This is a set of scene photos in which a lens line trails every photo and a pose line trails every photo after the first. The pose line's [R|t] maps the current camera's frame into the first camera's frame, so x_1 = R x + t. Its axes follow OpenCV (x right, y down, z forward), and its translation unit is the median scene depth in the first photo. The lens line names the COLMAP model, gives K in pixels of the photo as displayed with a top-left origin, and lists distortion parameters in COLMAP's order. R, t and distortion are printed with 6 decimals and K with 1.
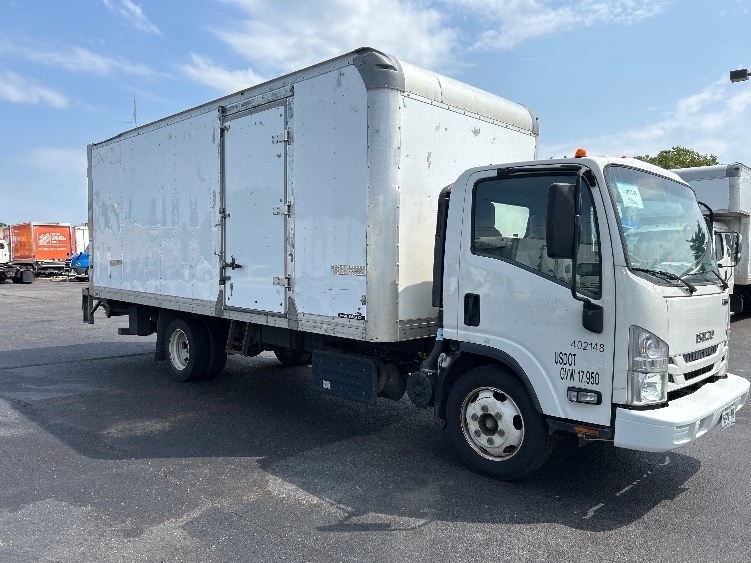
lens RADIAL K [[582.9, 0, 374.3], [0, 582.9, 284.7], [0, 0, 1]] dist [0.032532, 0.001986]
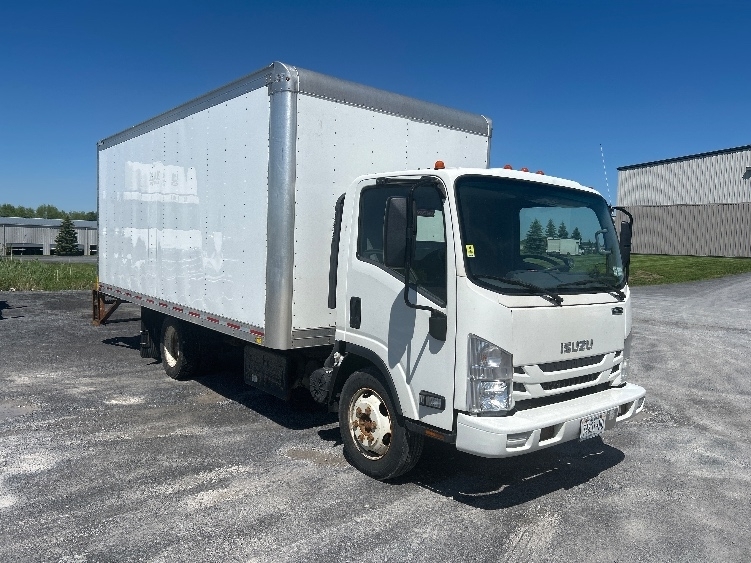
lens RADIAL K [[582.9, 0, 377.9], [0, 582.9, 280.0], [0, 0, 1]] dist [0.032532, 0.001986]
pose [[0.993215, 0.023604, -0.113870, 0.345339], [-0.022563, 0.999691, 0.010419, -0.029164], [0.114080, -0.007779, 0.993441, -0.031530]]
